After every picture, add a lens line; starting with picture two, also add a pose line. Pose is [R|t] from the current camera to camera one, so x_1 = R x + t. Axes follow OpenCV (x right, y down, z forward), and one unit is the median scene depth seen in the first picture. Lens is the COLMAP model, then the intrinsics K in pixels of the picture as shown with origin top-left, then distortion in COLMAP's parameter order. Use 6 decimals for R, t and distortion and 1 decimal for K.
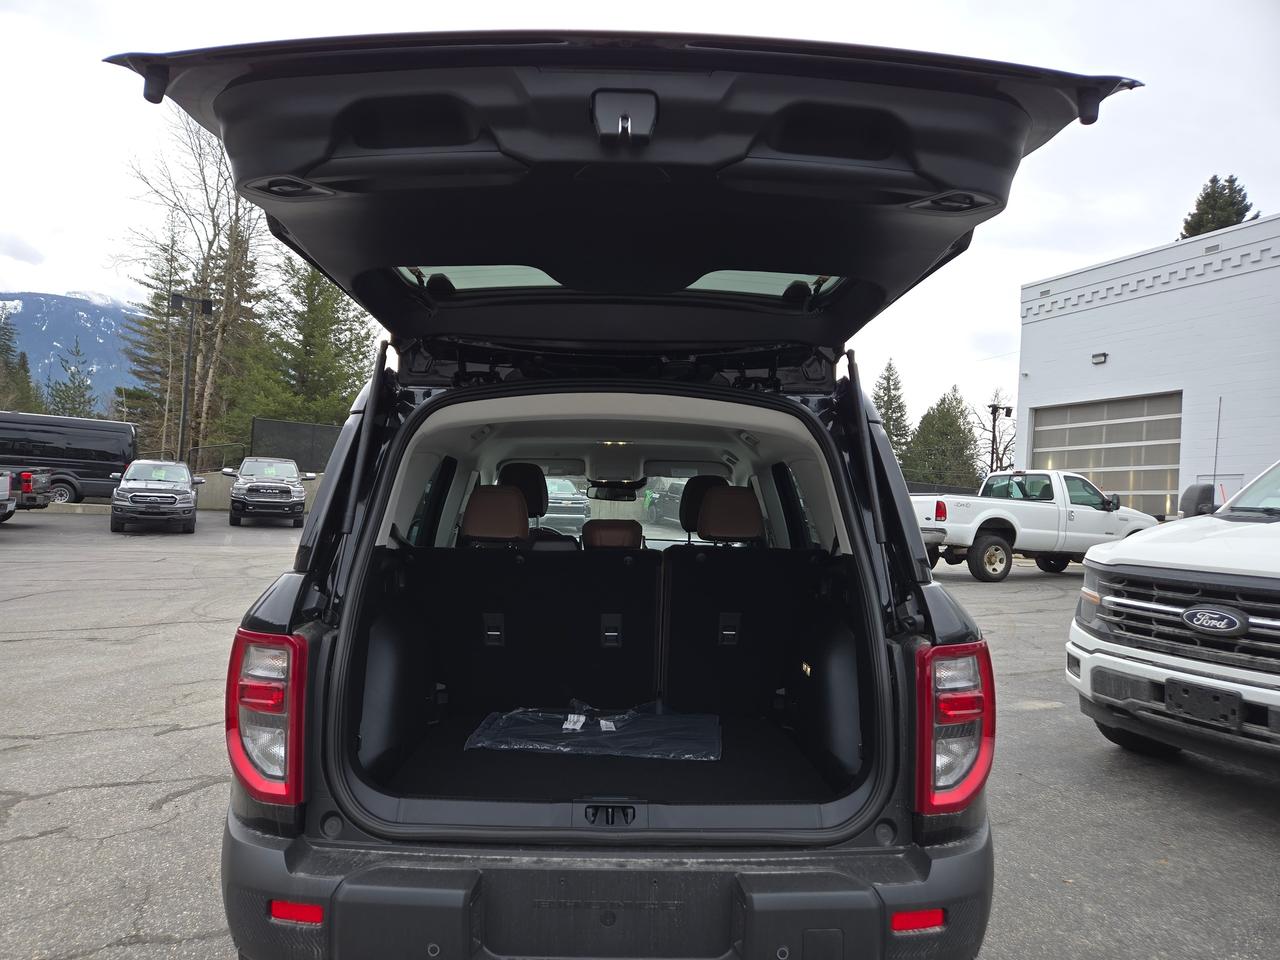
lens RADIAL K [[850.3, 0, 620.5], [0, 850.3, 488.9], [0, 0, 1]] dist [0.082722, -0.067594]
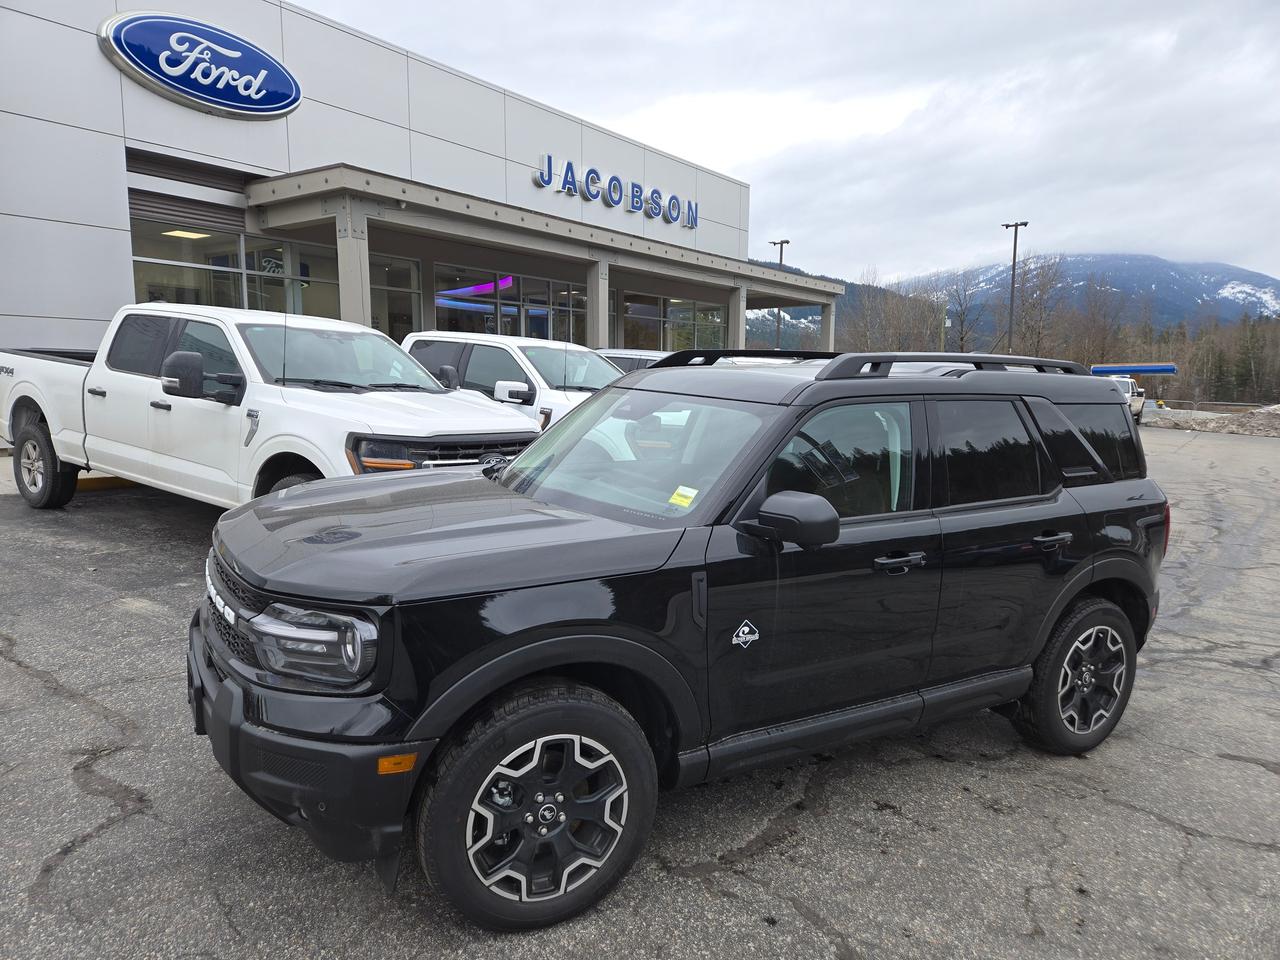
lens RADIAL K [[850.3, 0, 620.5], [0, 850.3, 488.9], [0, 0, 1]] dist [0.082722, -0.067594]
pose [[-0.508304, -0.171003, 0.844029, -0.168285], [-0.068780, 0.985017, 0.158146, -0.014401], [-0.858427, 0.022334, -0.512450, 0.351152]]
